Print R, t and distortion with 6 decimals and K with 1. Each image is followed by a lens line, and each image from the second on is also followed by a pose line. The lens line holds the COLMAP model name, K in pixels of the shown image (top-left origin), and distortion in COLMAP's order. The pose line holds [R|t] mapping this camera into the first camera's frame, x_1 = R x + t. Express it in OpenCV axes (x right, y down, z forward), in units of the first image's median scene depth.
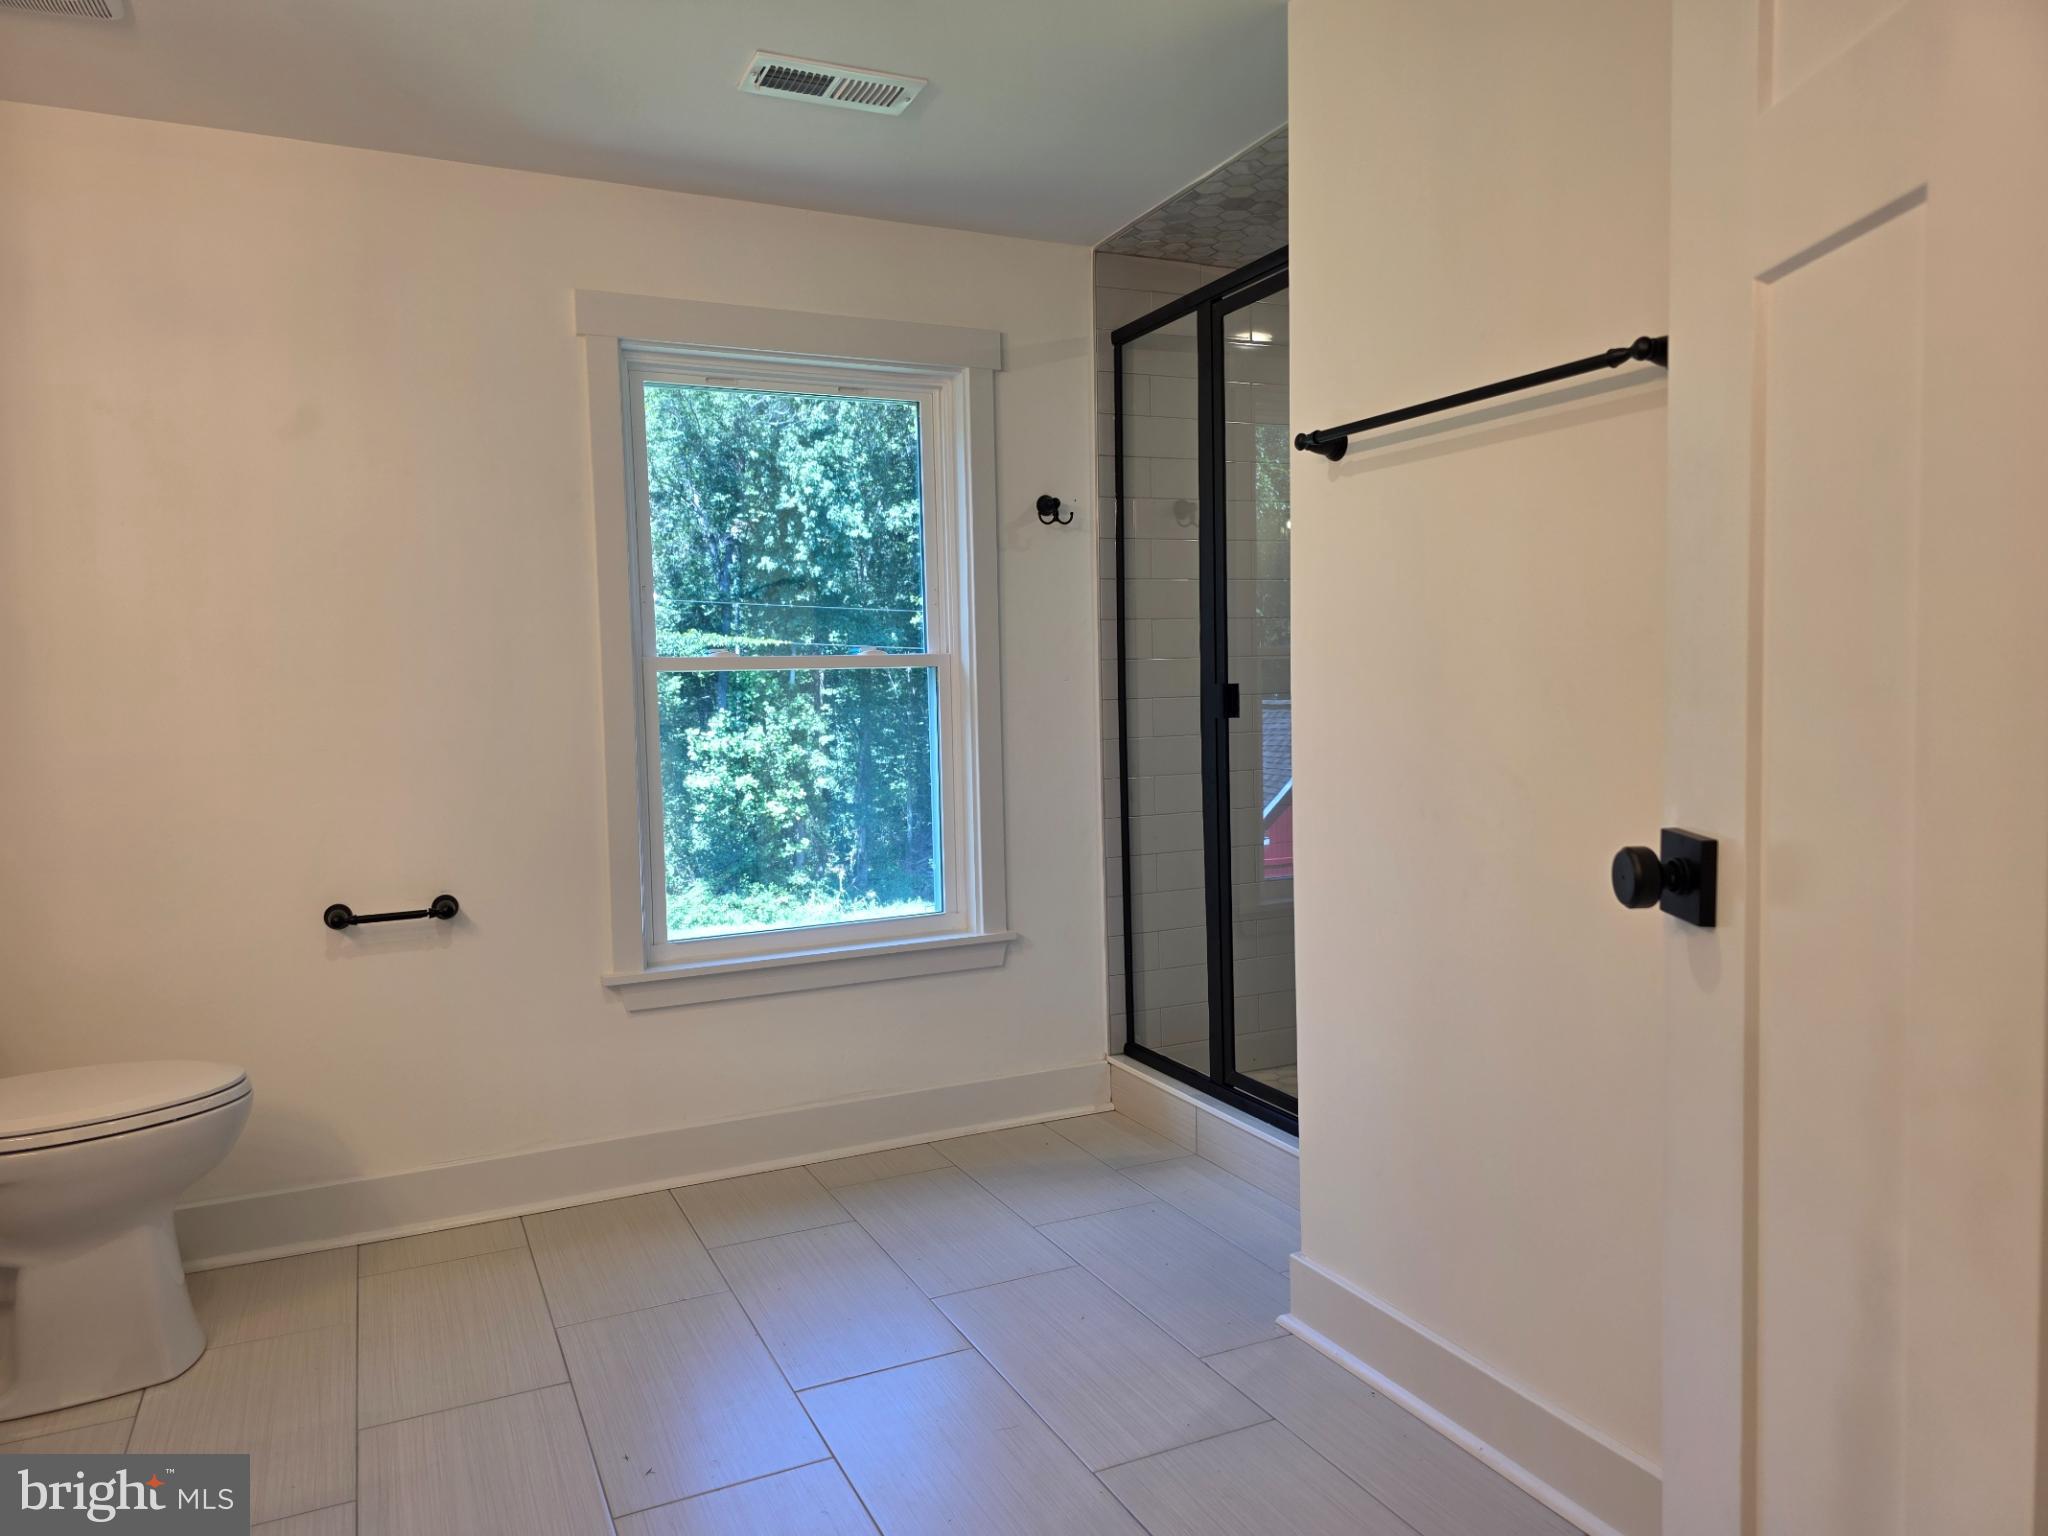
lens RADIAL K [[1389.3, 0, 1032.7], [0, 1389.3, 756.4], [0, 0, 1]] dist [0.044621, -0.039003]
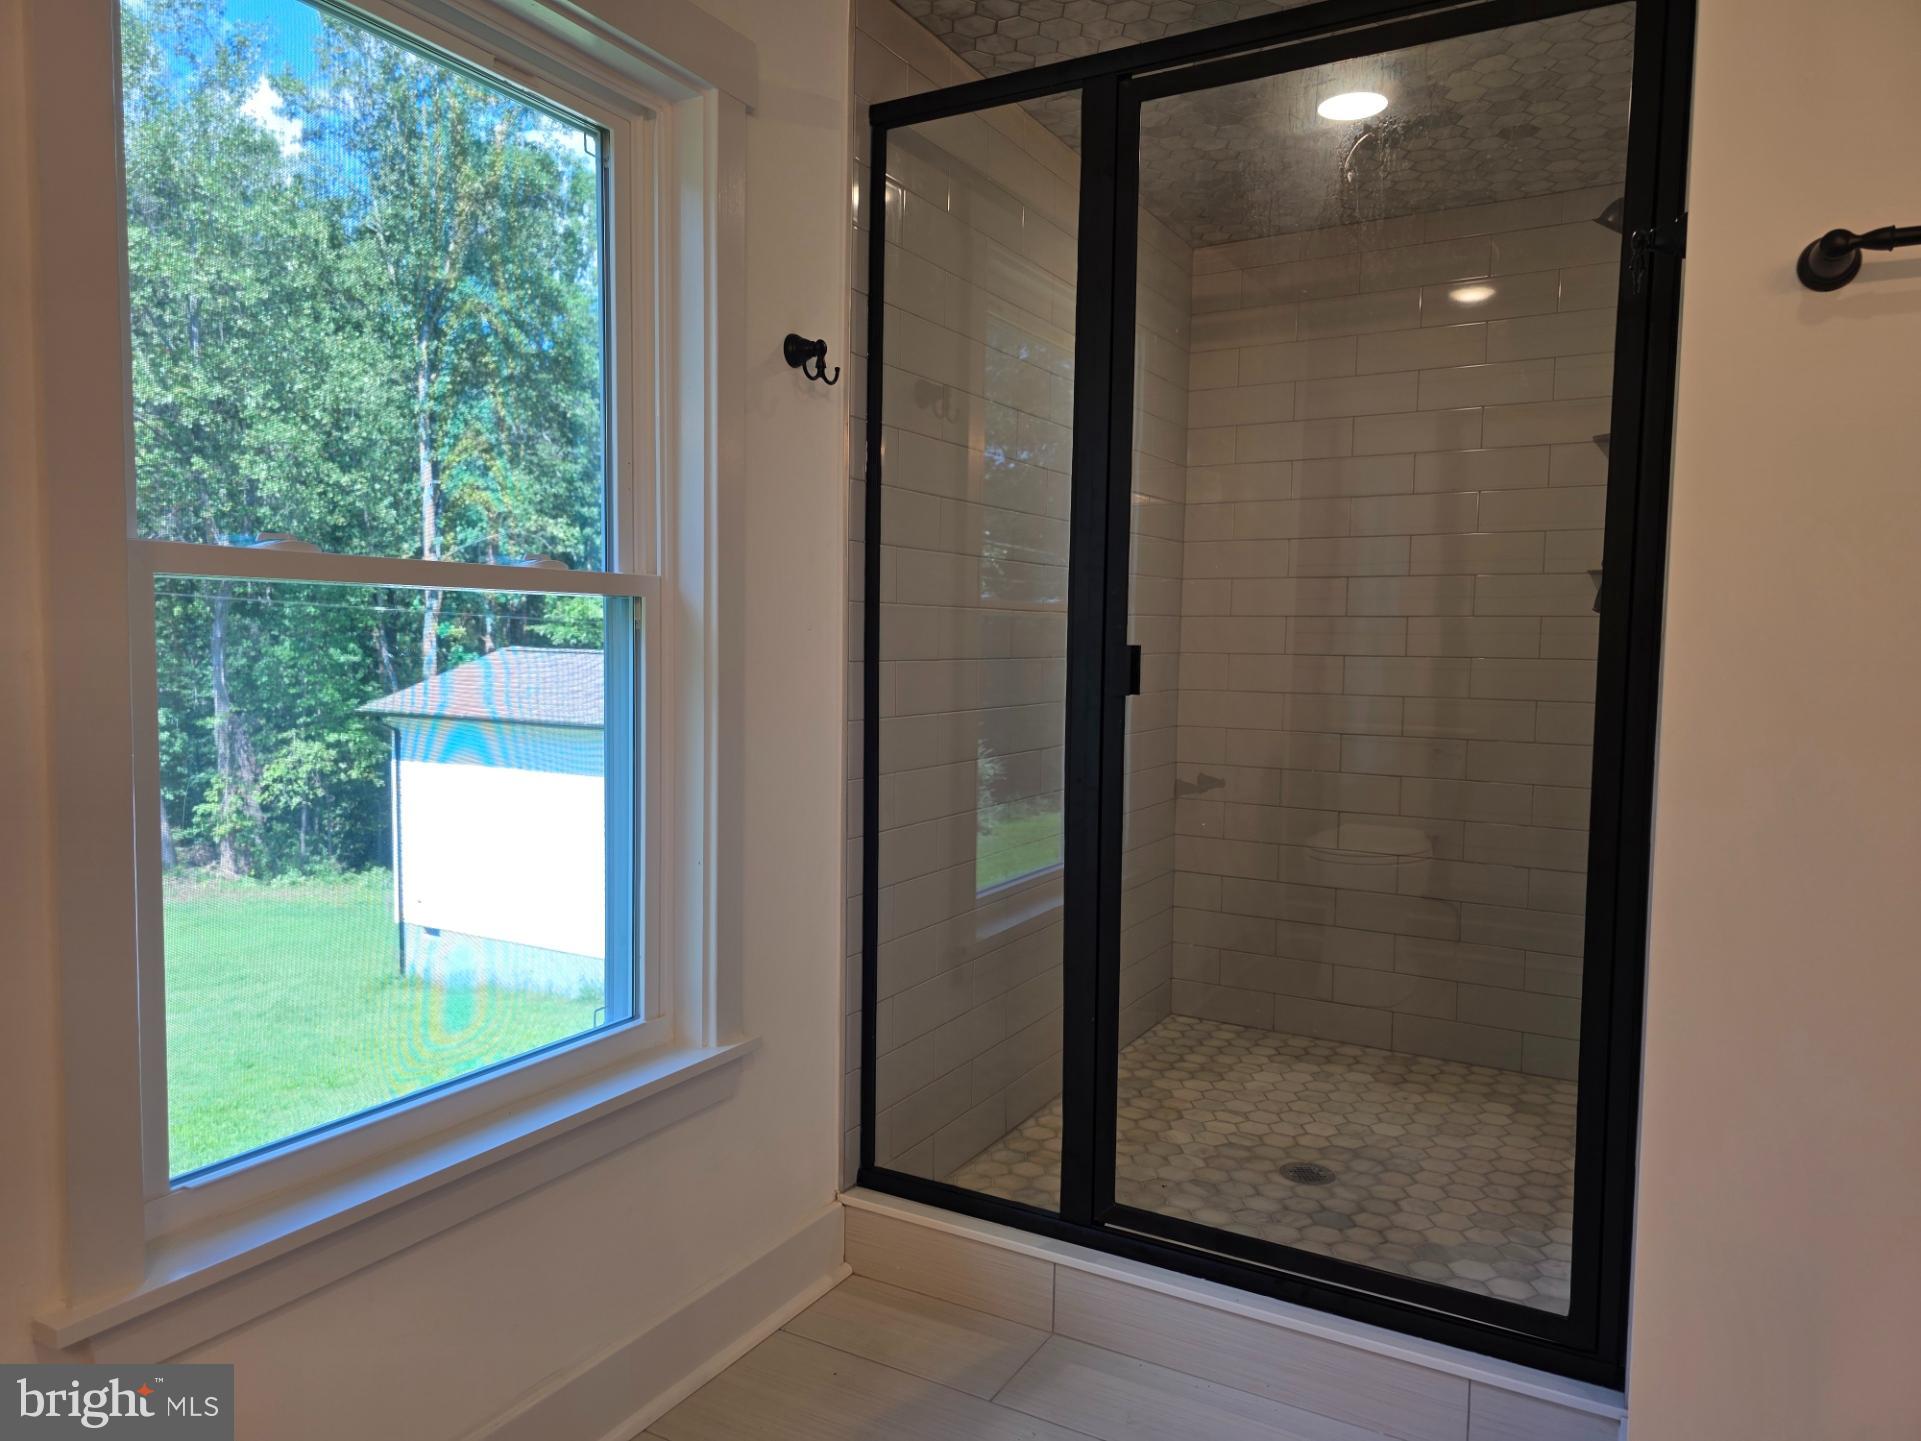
lens RADIAL K [[1303.1, 0, 960.1], [0, 1303.1, 723.9], [0, 0, 1]] dist [0.044621, -0.039003]
pose [[0.817367, -0.001101, 0.576116, -0.273781], [-0.002868, 0.999978, 0.005979, -0.015281], [-0.576110, -0.006539, 0.817346, 0.475717]]
